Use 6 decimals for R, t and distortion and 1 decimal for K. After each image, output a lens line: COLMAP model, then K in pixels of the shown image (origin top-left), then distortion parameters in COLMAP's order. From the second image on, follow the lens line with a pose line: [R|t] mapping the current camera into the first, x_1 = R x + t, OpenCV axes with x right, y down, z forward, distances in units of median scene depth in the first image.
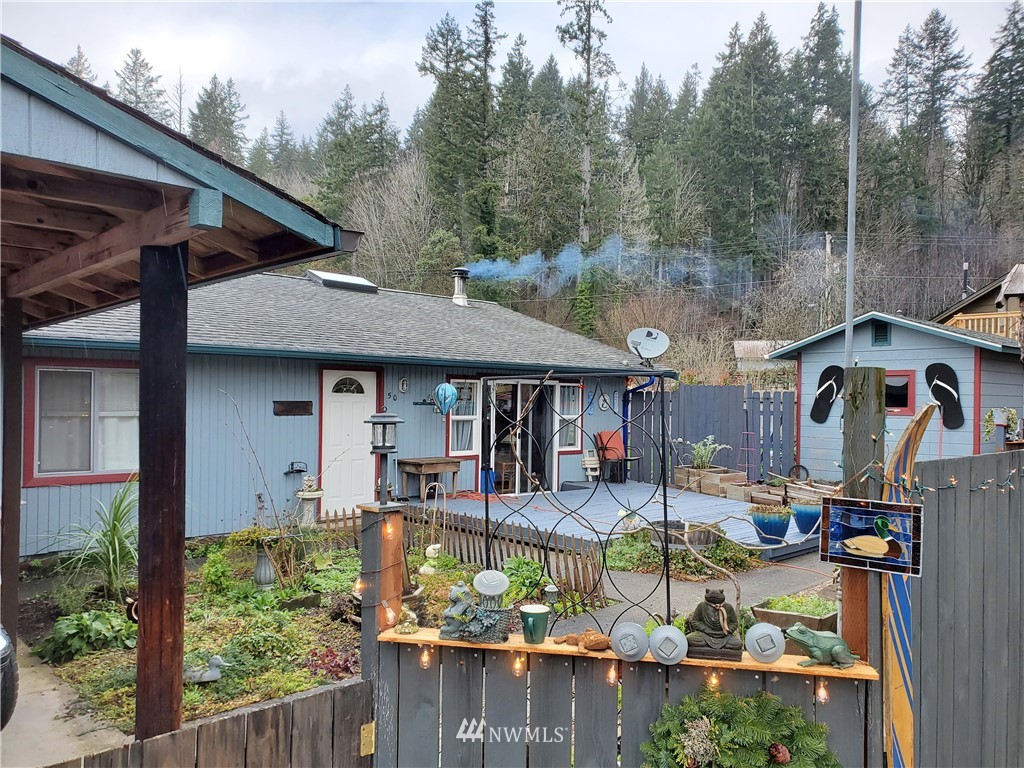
lens RADIAL K [[783.2, 0, 503.7], [0, 783.2, 388.0], [0, 0, 1]] dist [-0.030275, 0.046904]
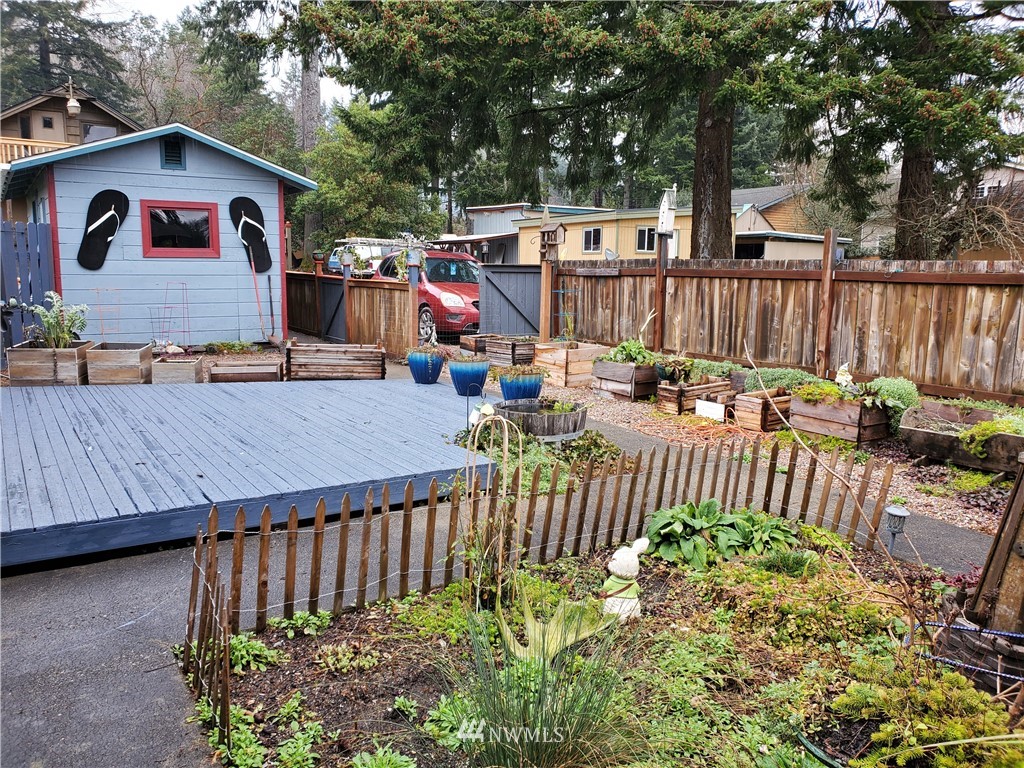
lens RADIAL K [[783.2, 0, 503.7], [0, 783.2, 388.0], [0, 0, 1]] dist [-0.030275, 0.046904]
pose [[0.182551, -0.163419, 0.969520, -0.273255], [-0.024565, 0.985024, 0.170658, 0.022540], [-0.982889, -0.054971, 0.175803, 0.540305]]
